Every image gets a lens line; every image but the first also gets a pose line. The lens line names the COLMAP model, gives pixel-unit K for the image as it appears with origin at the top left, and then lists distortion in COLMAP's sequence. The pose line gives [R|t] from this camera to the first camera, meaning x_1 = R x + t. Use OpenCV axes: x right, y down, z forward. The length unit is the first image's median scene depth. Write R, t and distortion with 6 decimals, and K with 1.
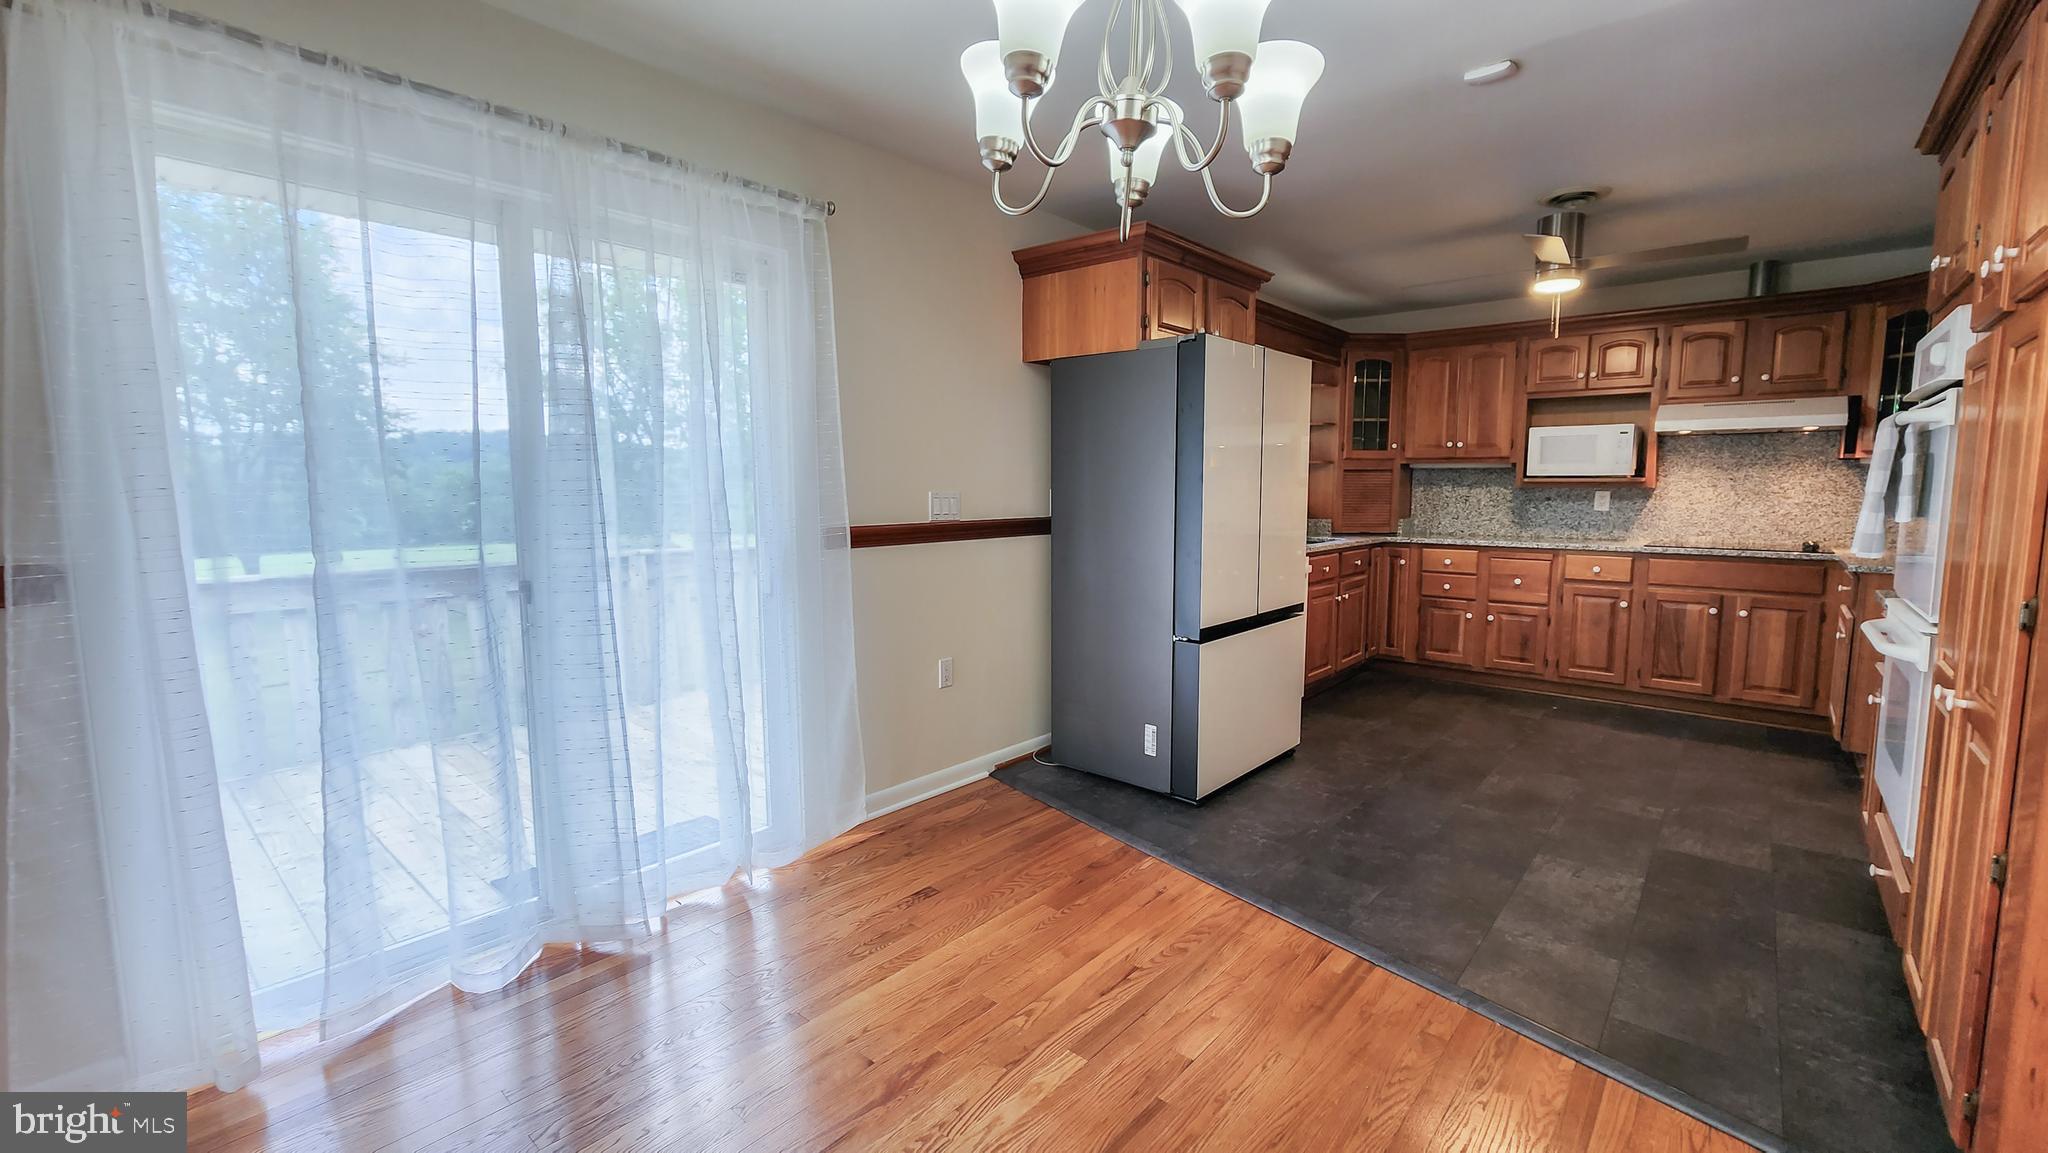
lens RADIAL K [[864.8, 0, 1024.0], [0, 864.8, 576.5], [0, 0, 1]] dist [-0.000784, -0.000546]
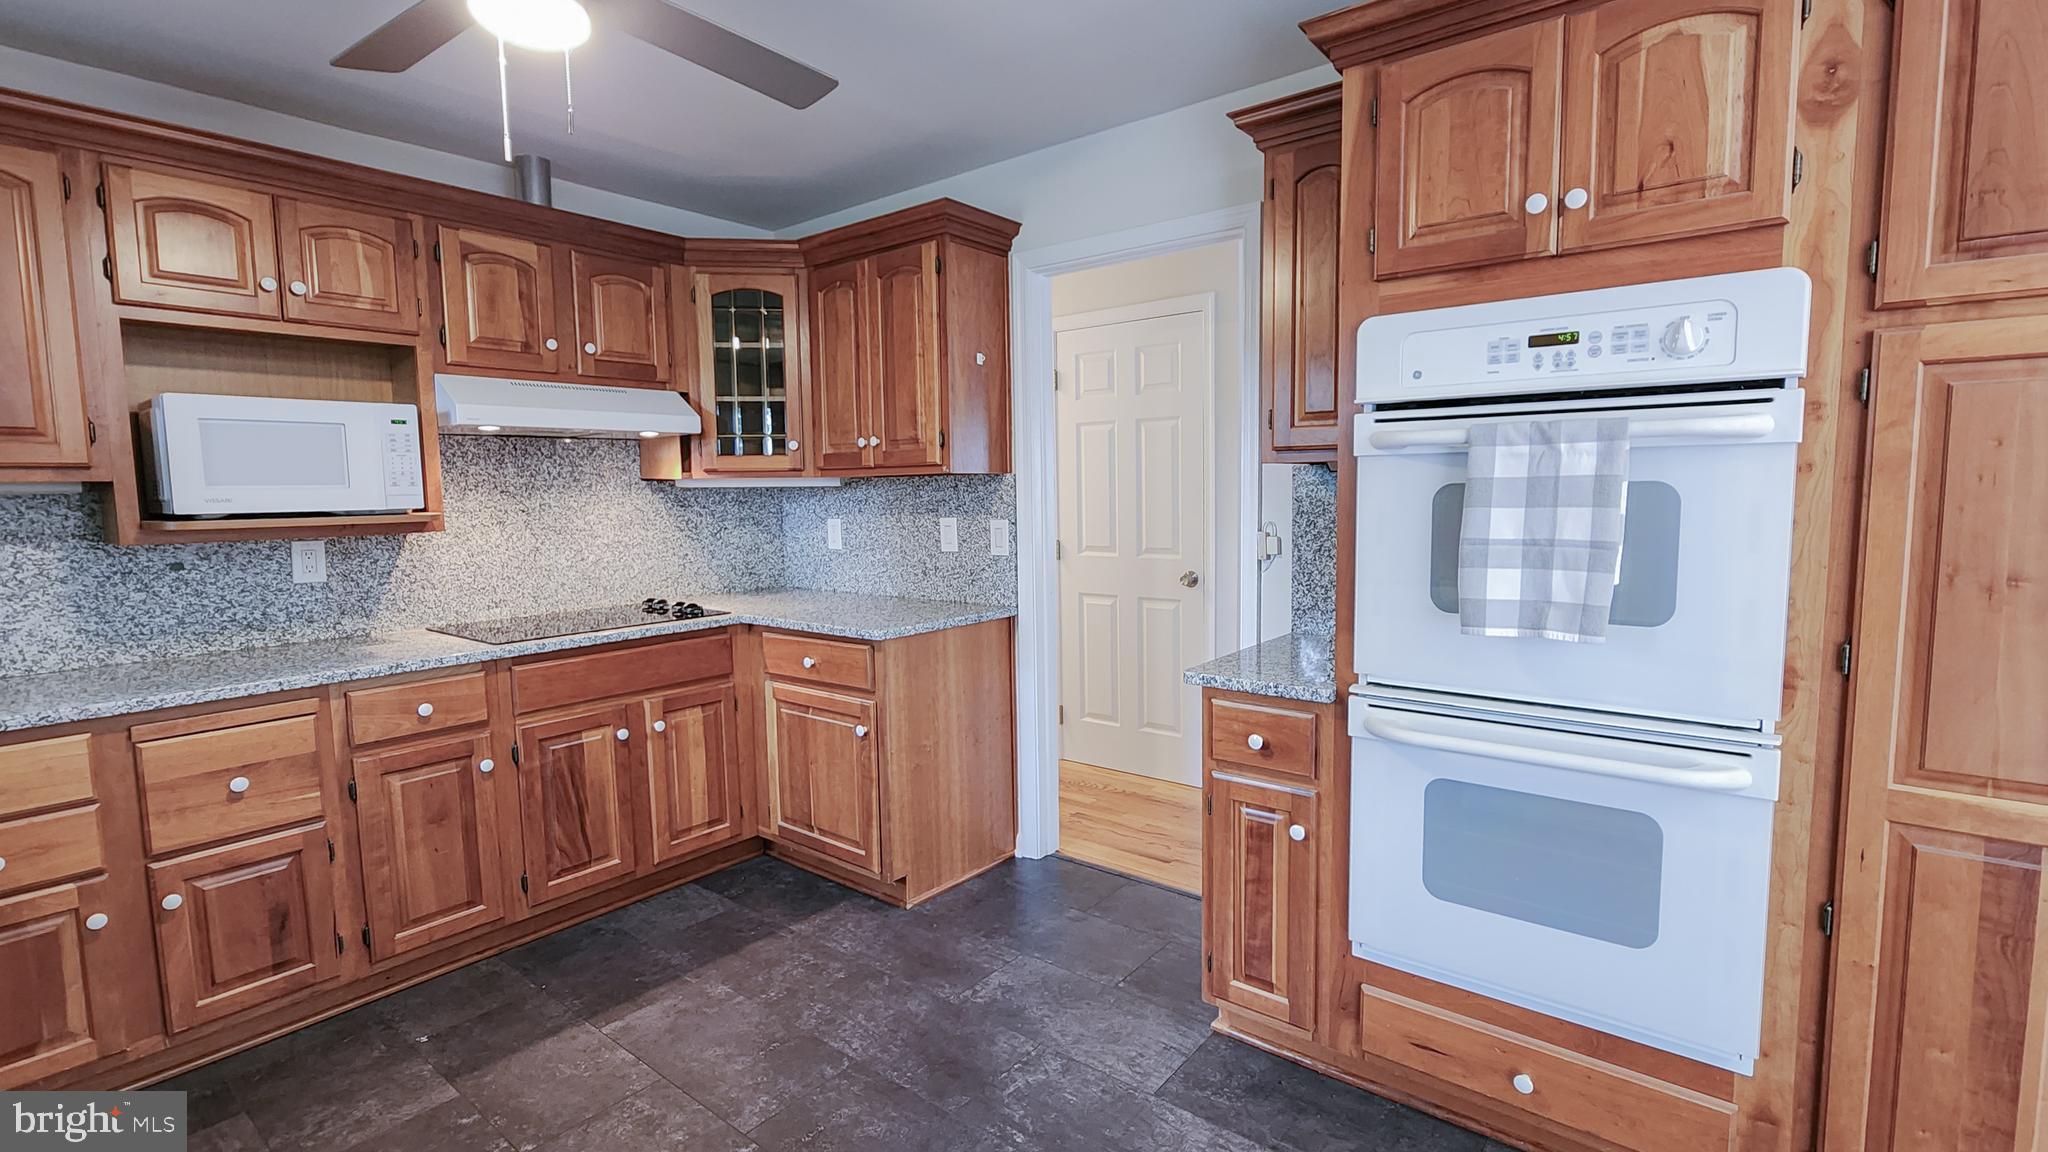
lens RADIAL K [[915.5, 0, 1027.9], [0, 915.5, 571.7], [0, 0, 1]] dist [-0.000169, -0.000248]
pose [[-0.049198, -0.093004, 0.994450, 0.157651], [0.121031, 0.987763, 0.098366, -0.091322], [-0.991429, 0.125199, -0.037340, 0.681355]]
